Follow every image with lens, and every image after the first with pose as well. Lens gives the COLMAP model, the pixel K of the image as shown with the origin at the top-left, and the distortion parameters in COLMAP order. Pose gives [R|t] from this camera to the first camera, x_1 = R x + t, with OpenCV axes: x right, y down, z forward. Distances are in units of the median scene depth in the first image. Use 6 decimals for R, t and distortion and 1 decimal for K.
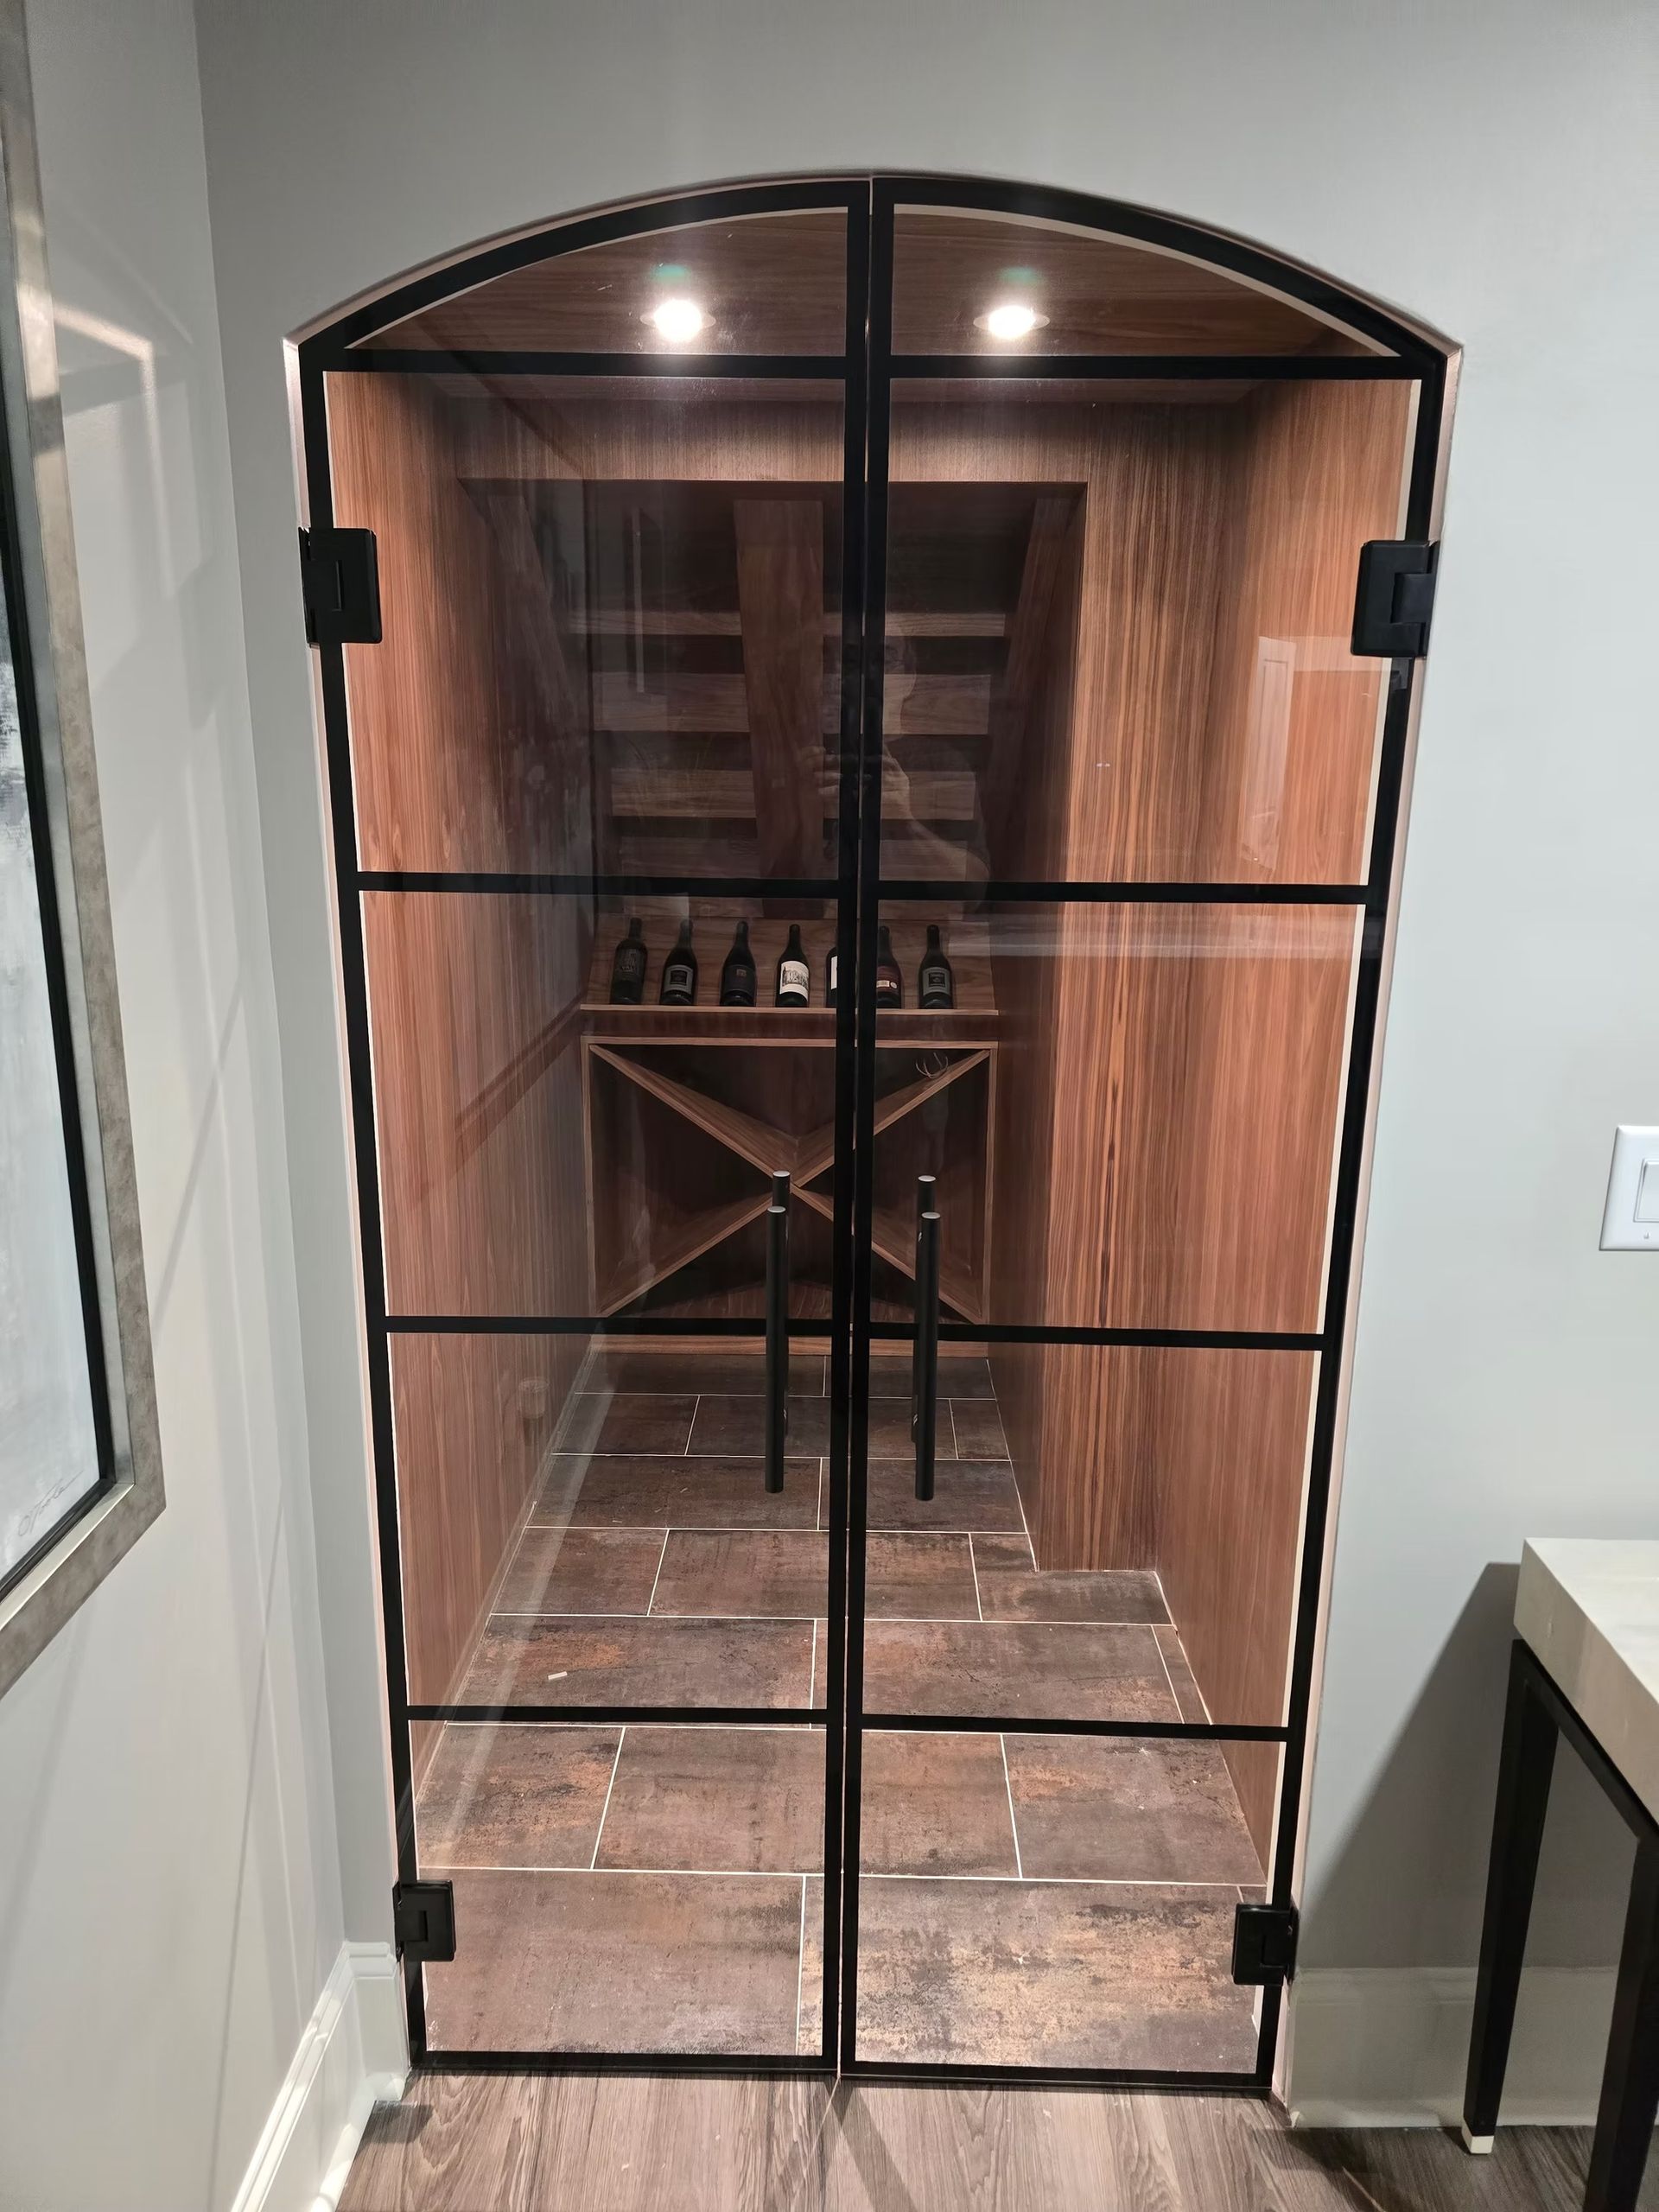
lens RADIAL K [[1530.3, 0, 835.5], [0, 1530.3, 1101.6], [0, 0, 1]] dist [0.057287, -0.008401]
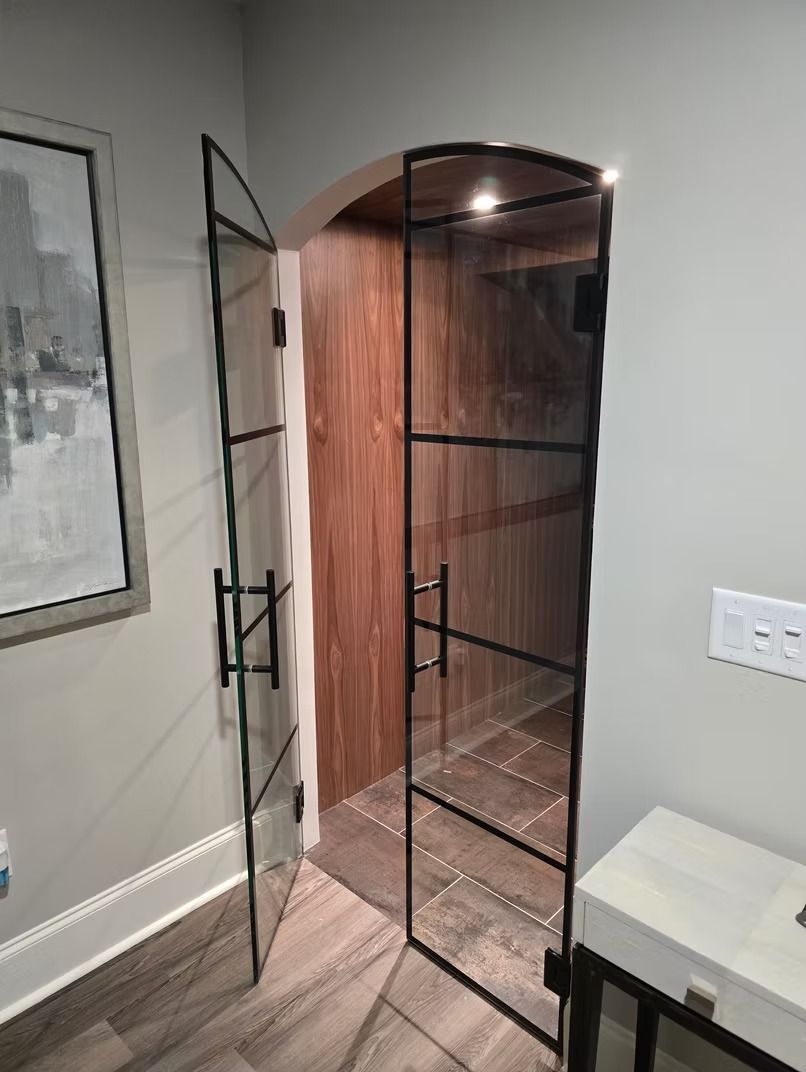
lens RADIAL K [[741.6, 0, 407.8], [0, 741.6, 536.7], [0, 0, 1]] dist [0.057287, -0.008401]
pose [[0.730303, 0.132303, -0.670189, 0.638723], [-0.158027, 0.987174, 0.022678, -0.004791], [0.664594, 0.089346, 0.741844, 0.090852]]
